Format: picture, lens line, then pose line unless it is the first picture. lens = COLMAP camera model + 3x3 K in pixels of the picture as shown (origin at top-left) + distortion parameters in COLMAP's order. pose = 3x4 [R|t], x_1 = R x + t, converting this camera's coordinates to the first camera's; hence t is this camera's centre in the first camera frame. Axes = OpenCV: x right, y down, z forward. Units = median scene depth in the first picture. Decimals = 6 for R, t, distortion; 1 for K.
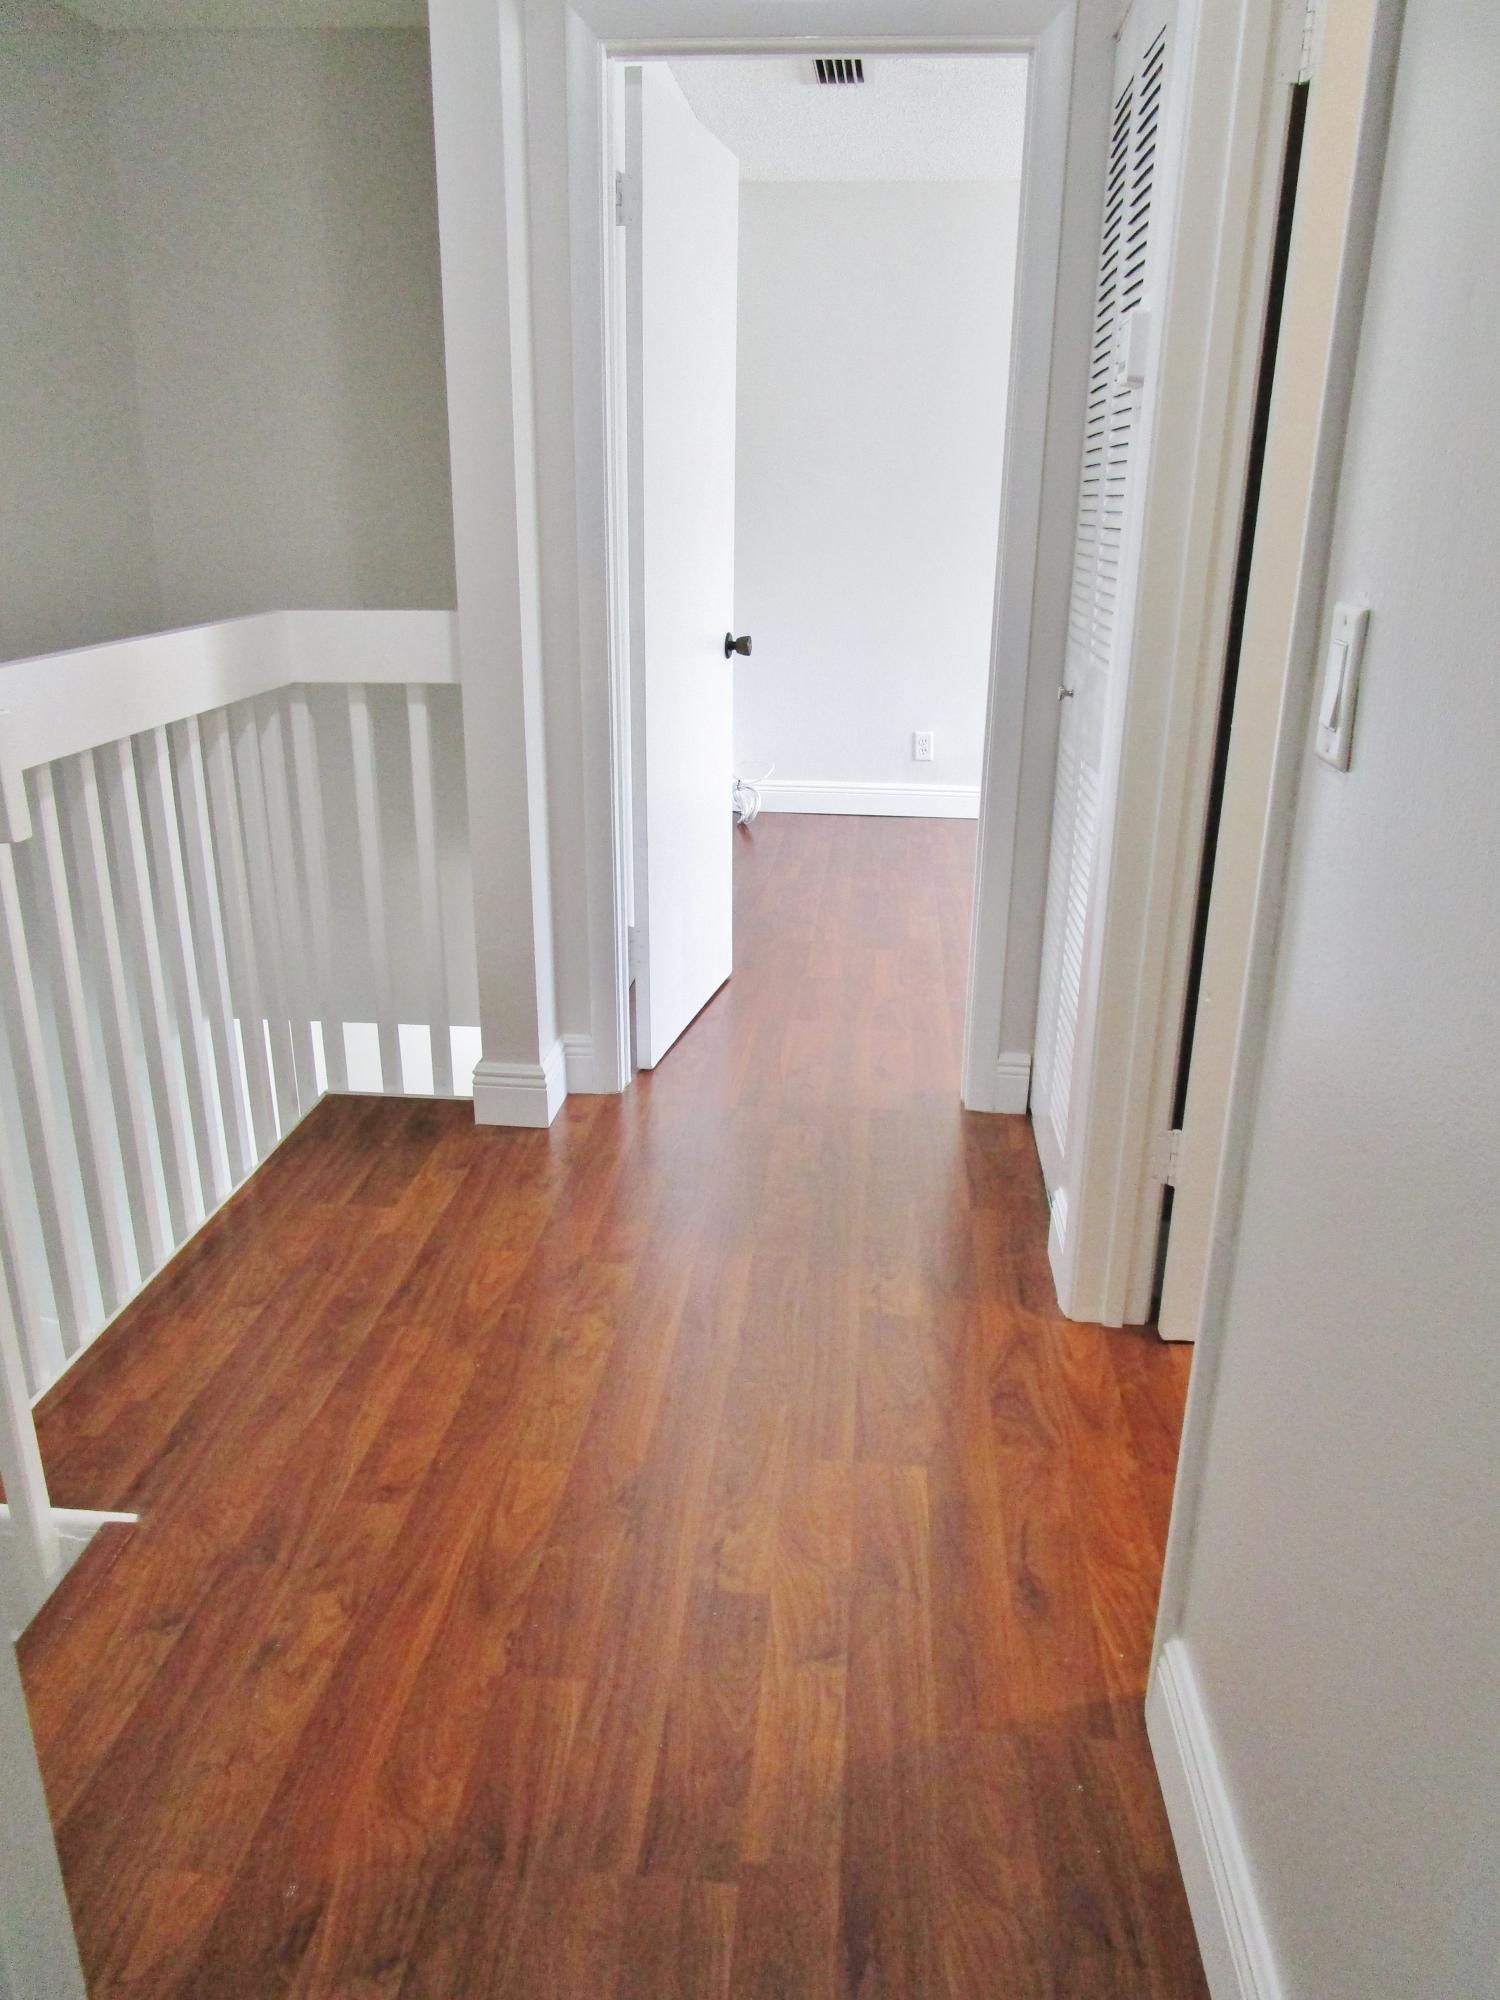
lens RADIAL K [[1415.9, 0, 750.0], [0, 1415.9, 1000.0], [0, 0, 1]] dist [-0.018111, -0.000330]
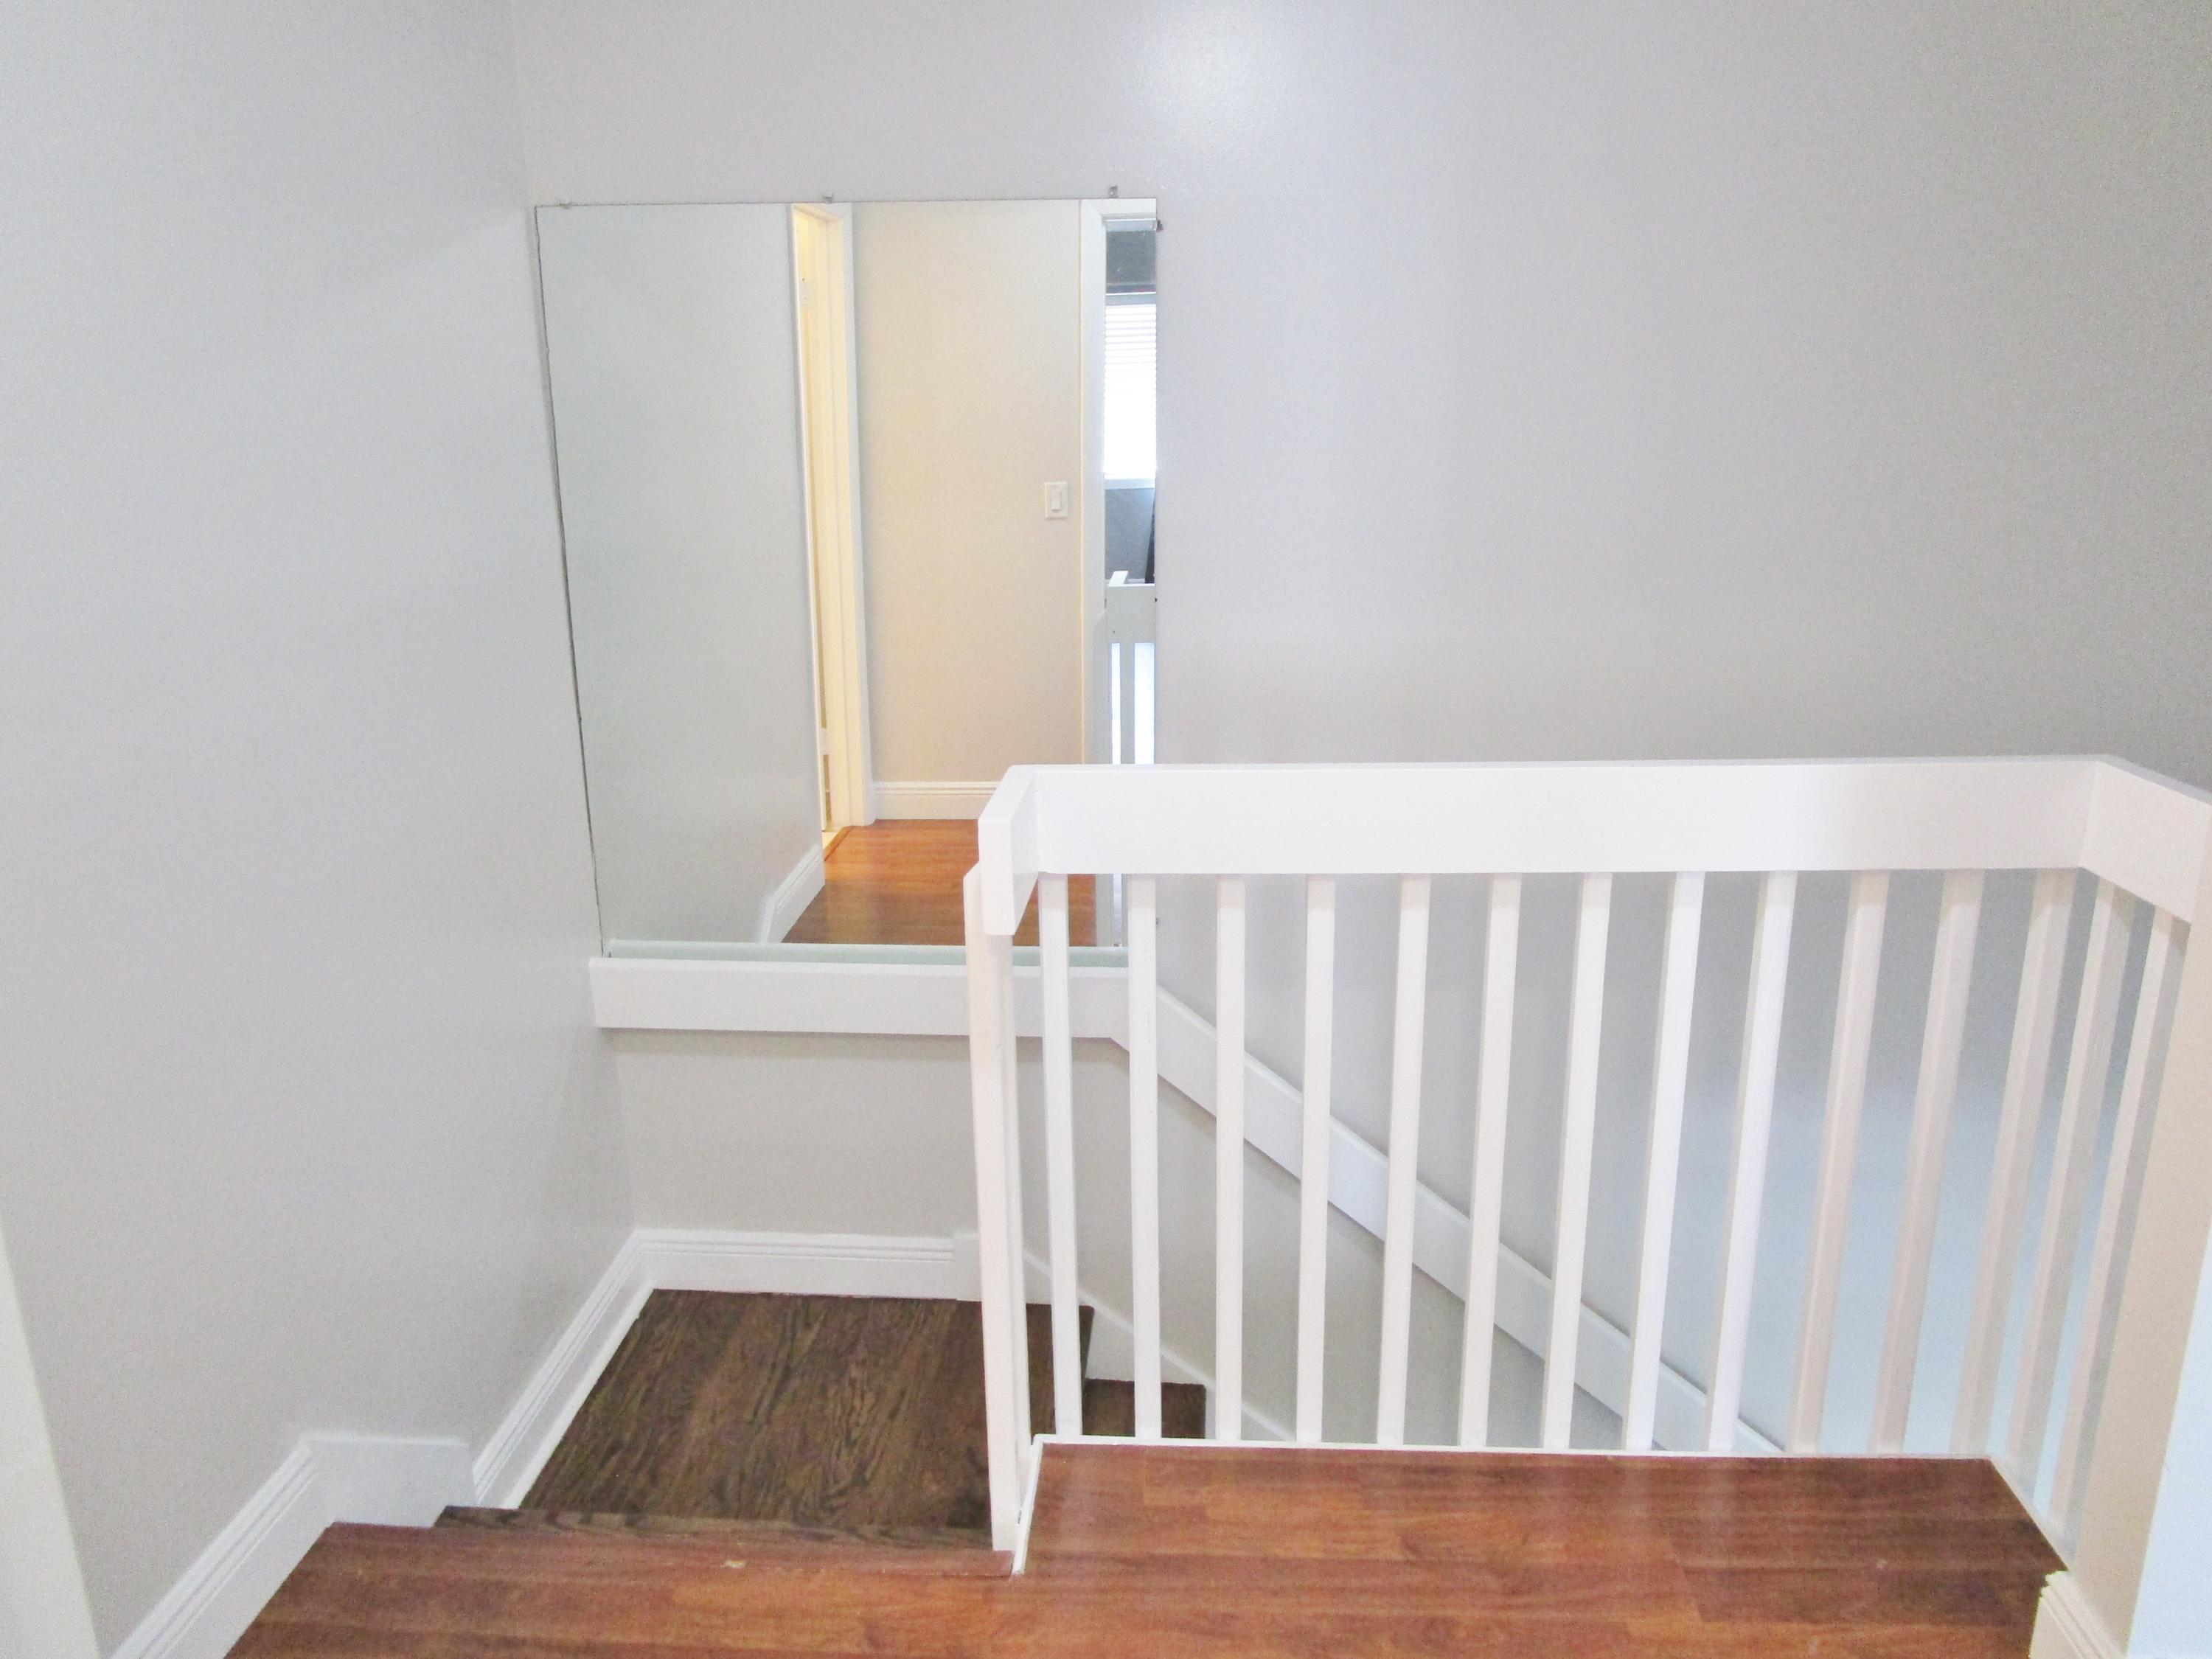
lens RADIAL K [[1566.0, 0, 1106.0], [0, 1566.0, 829.5], [0, 0, 1]] dist [-0.018111, -0.000330]
pose [[0.029385, 0.249744, -0.967866, 0.429962], [-0.321500, 0.919193, 0.227424, -0.330024], [0.946453, 0.304486, 0.107303, 0.635680]]
